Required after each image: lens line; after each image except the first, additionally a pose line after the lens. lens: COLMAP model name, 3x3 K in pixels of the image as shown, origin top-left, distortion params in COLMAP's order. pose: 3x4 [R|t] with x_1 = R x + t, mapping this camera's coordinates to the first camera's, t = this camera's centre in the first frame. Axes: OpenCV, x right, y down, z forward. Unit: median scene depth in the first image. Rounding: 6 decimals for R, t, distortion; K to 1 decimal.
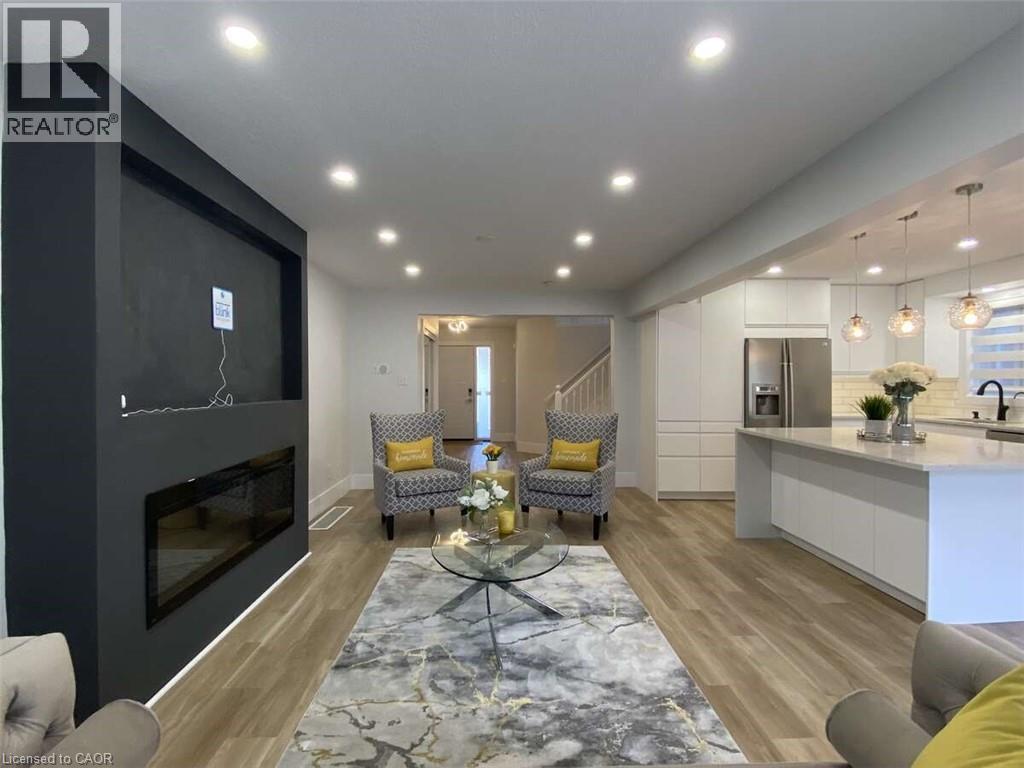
lens RADIAL K [[531.5, 0, 512.0], [0, 531.5, 384.0], [0, 0, 1]] dist [0.000645, 0.000036]
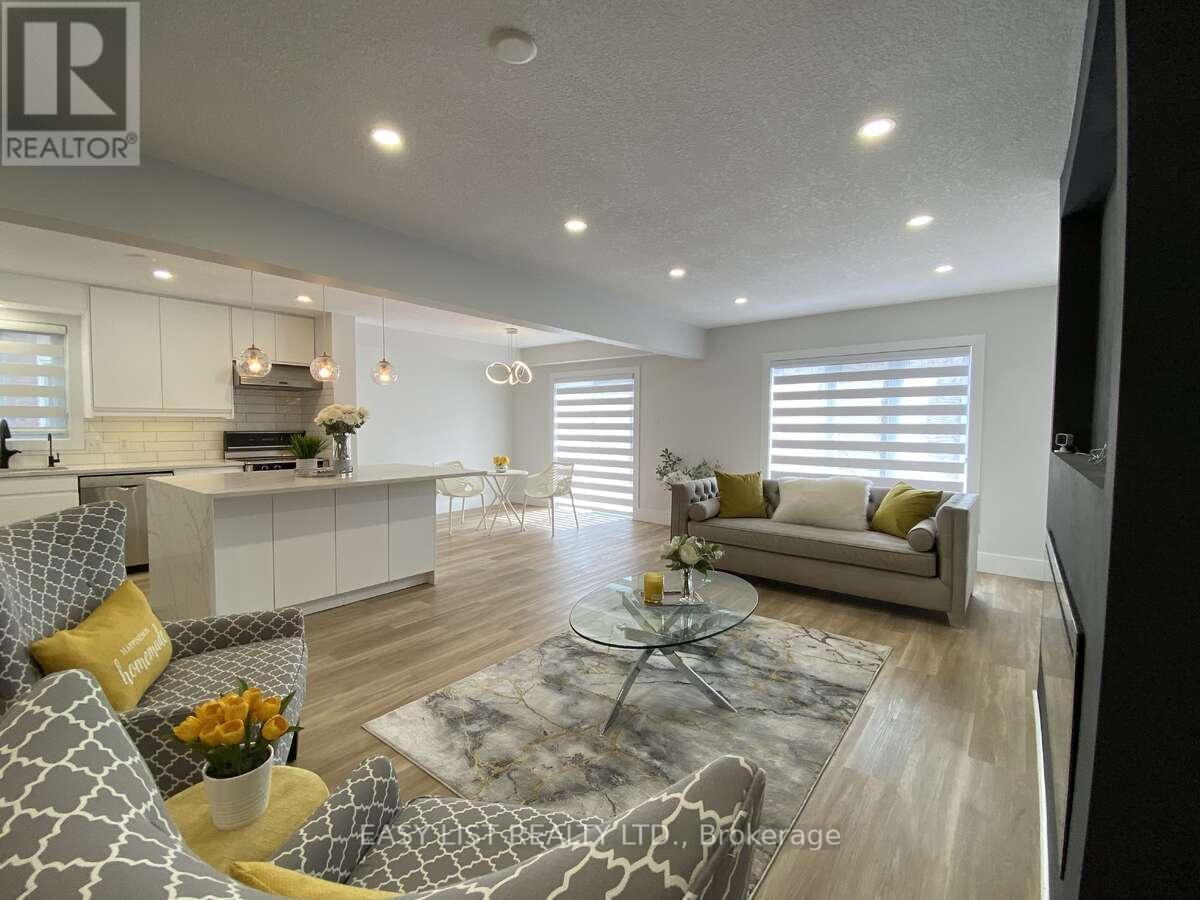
lens RADIAL K [[518.7, 0, 597.9], [0, 518.7, 448.1], [0, 0, 1]] dist [0.028253, -0.024605]
pose [[-0.754944, -0.030131, 0.655097, -0.478887], [0.001599, 0.998856, 0.047785, 0.000241], [-0.655788, 0.037122, -0.754032, 1.670461]]
